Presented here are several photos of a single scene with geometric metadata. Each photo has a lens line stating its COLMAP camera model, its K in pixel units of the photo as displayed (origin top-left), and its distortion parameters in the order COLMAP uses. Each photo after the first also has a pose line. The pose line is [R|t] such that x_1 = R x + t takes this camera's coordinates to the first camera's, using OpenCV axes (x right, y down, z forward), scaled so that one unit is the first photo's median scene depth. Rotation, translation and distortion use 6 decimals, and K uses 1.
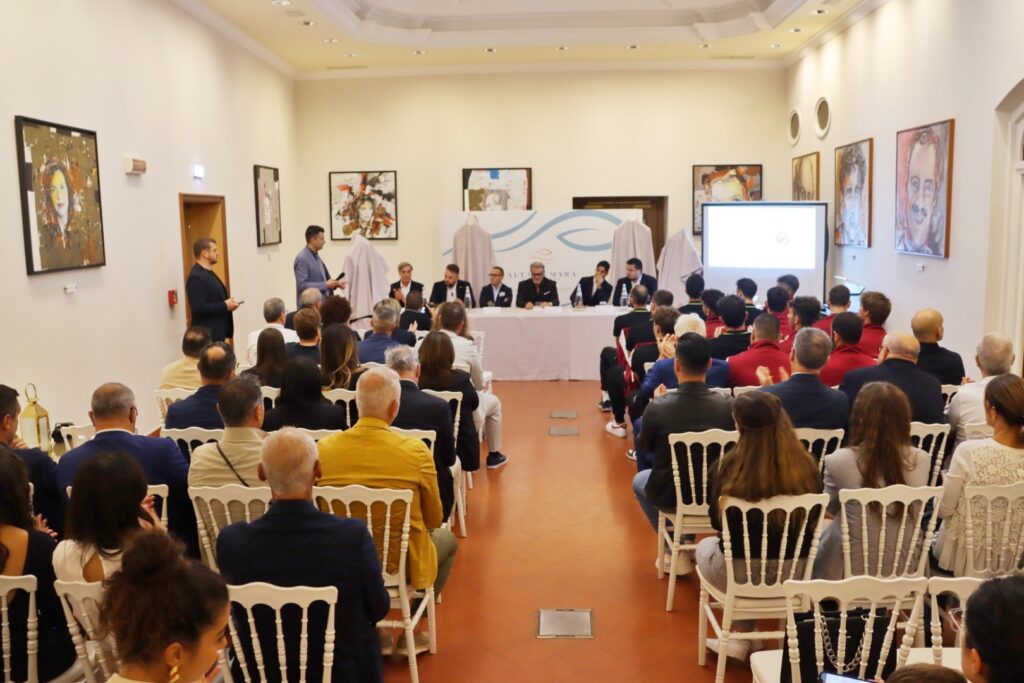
lens RADIAL K [[859.2, 0, 522.5], [0, 859.2, 336.4], [0, 0, 1]] dist [-0.157484, 0.127916]
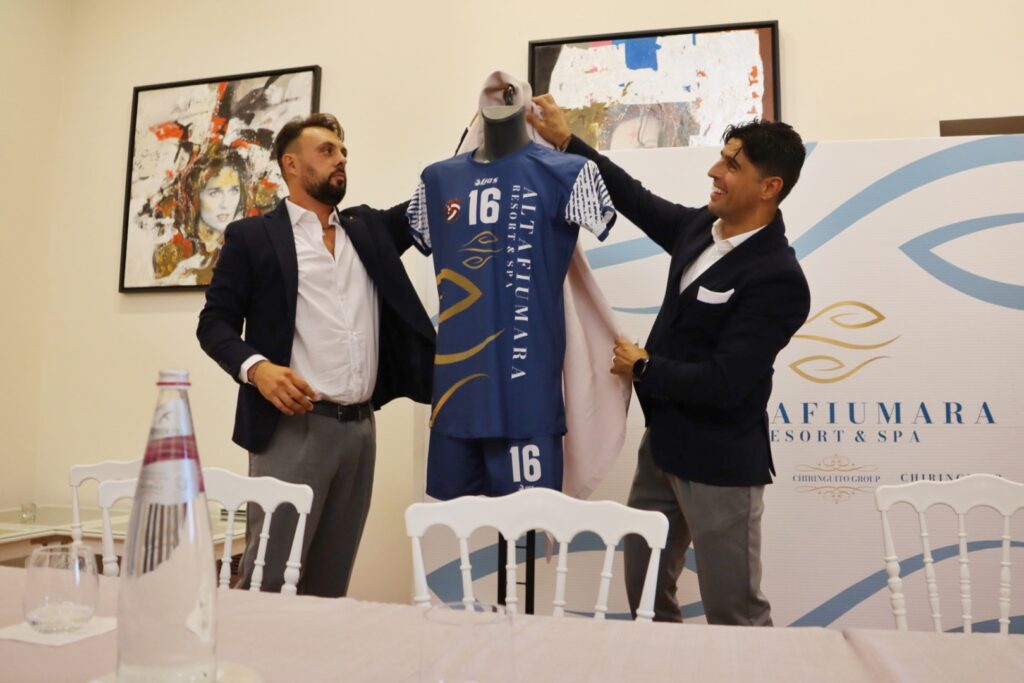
lens RADIAL K [[859.2, 0, 512.7], [0, 859.2, 336.2], [0, 0, 1]] dist [-0.157484, 0.127916]
pose [[0.977142, 0.009490, -0.212374, -0.014667], [-0.058739, 0.972164, -0.226821, -0.035467], [0.204310, 0.234111, 0.950500, 0.754592]]
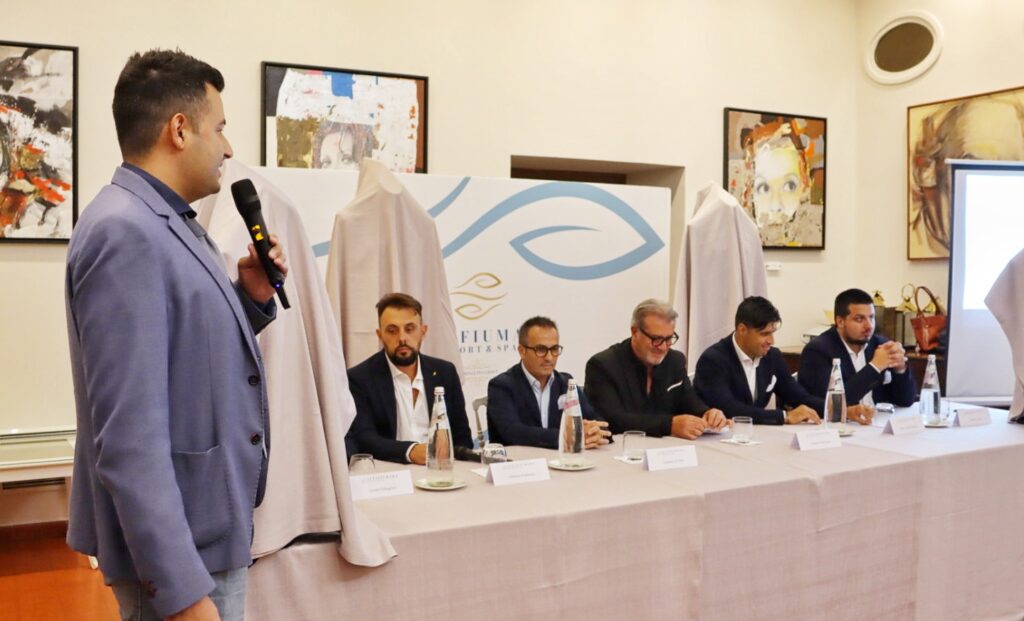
lens RADIAL K [[967.5, 0, 461.4], [0, 967.5, 346.5], [0, 0, 1]] dist [-0.099689, 0.000000]
pose [[0.868988, -0.024182, 0.494242, -0.207445], [0.054653, 0.997385, -0.047291, -0.045072], [-0.491806, 0.068107, 0.868037, 0.598502]]
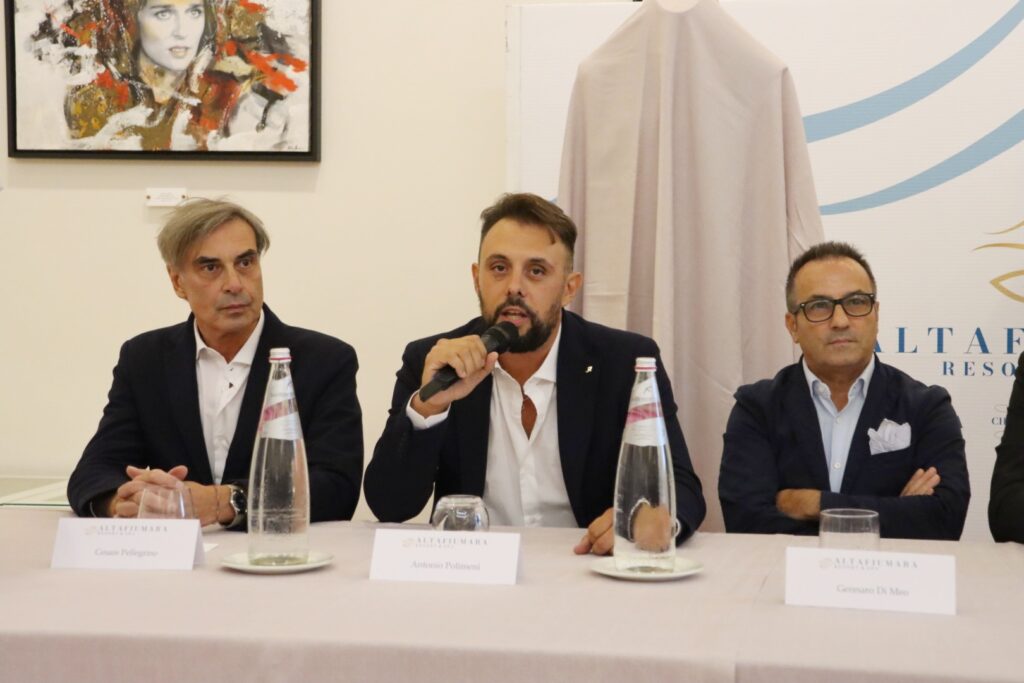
lens RADIAL K [[1592.2, 0, 524.0], [0, 1592.2, 338.7], [0, 0, 1]] dist [0.220672, 0.000000]
pose [[0.990550, 0.027945, -0.134274, -0.042016], [-0.042753, 0.993155, -0.108699, -0.029376], [0.130318, 0.113413, 0.984964, 0.634147]]
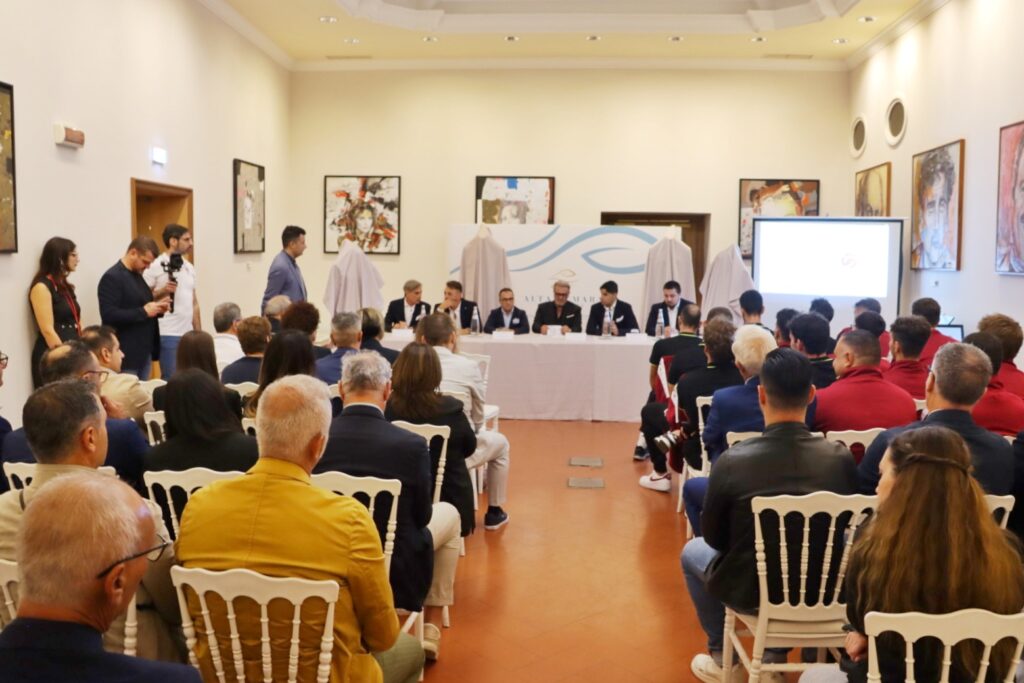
lens RADIAL K [[895.5, 0, 521.7], [0, 895.5, 325.7], [0, 0, 1]] dist [-0.135057, 0.065104]
pose [[0.999283, 0.030638, -0.022226, 0.001585], [-0.031884, 0.997805, -0.058039, 0.008706], [0.020399, 0.058706, 0.998067, 0.096202]]
